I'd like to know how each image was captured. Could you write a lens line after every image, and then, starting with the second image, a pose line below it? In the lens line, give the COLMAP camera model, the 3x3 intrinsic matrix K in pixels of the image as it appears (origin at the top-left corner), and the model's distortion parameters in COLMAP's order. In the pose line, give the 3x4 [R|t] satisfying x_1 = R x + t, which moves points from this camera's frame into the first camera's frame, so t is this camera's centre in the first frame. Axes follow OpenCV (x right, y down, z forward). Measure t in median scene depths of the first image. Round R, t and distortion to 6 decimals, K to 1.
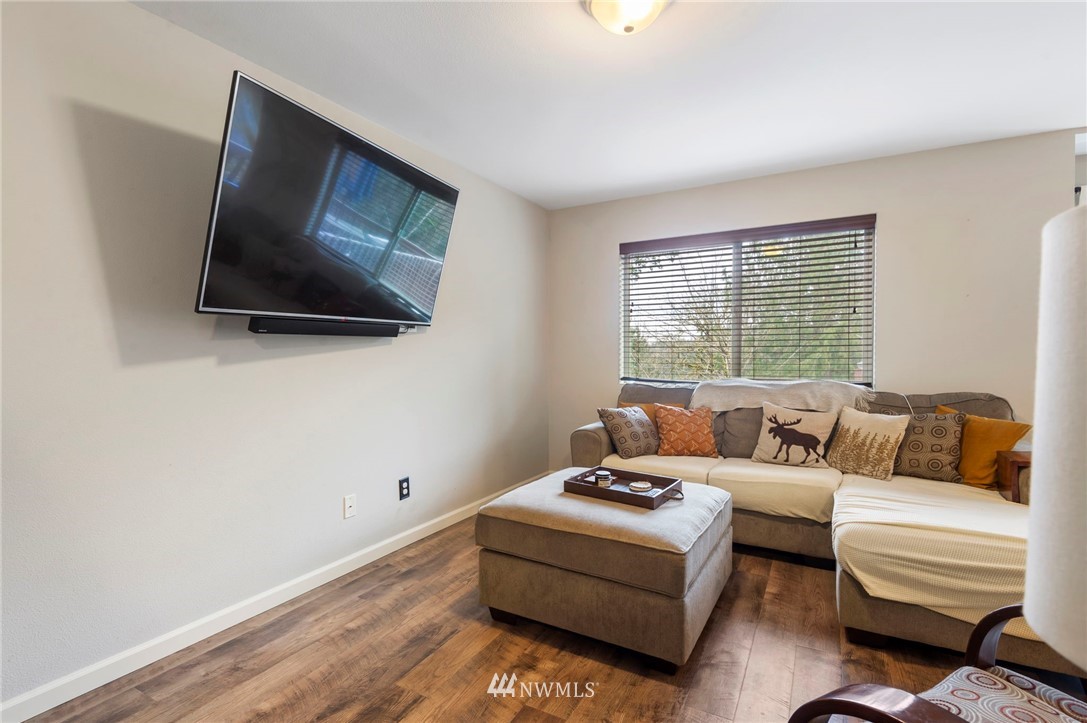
lens RADIAL K [[492.5, 0, 554.2], [0, 492.5, 359.5], [0, 0, 1]] dist [0.018425, -0.011963]
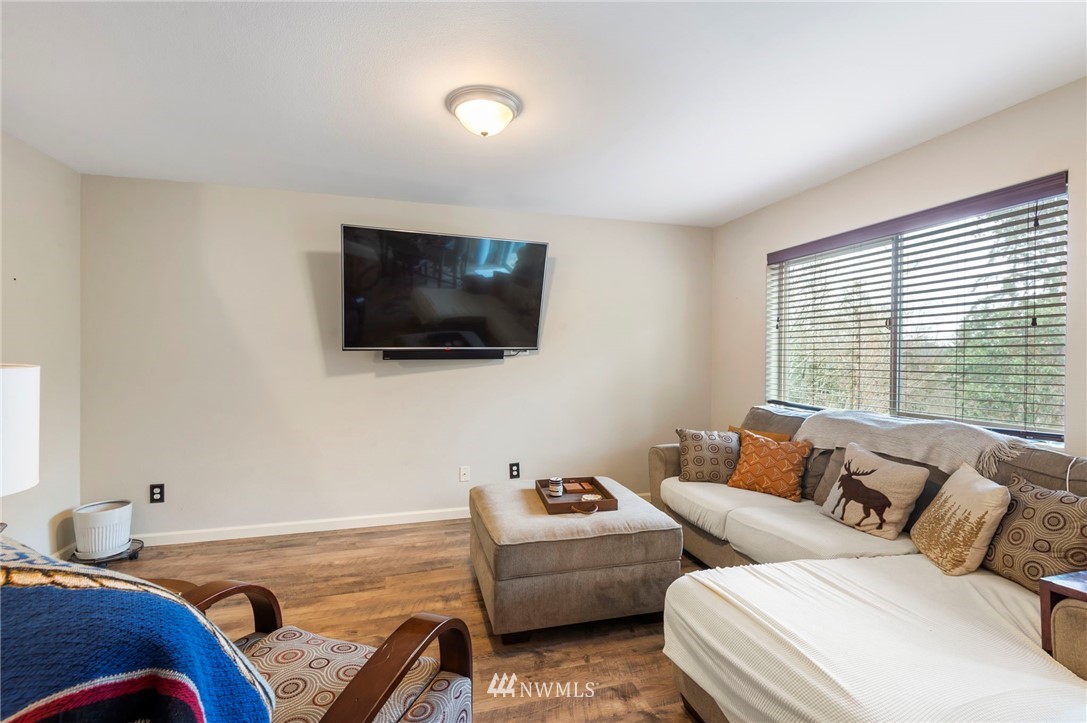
lens RADIAL K [[492.5, 0, 581.1], [0, 492.5, 355.9], [0, 0, 1]] dist [0.018425, -0.011963]
pose [[0.734647, 0.008892, -0.678391, 0.733439], [-0.019475, 0.999778, -0.007985, -0.044764], [0.678170, 0.019078, 0.734657, 0.128260]]
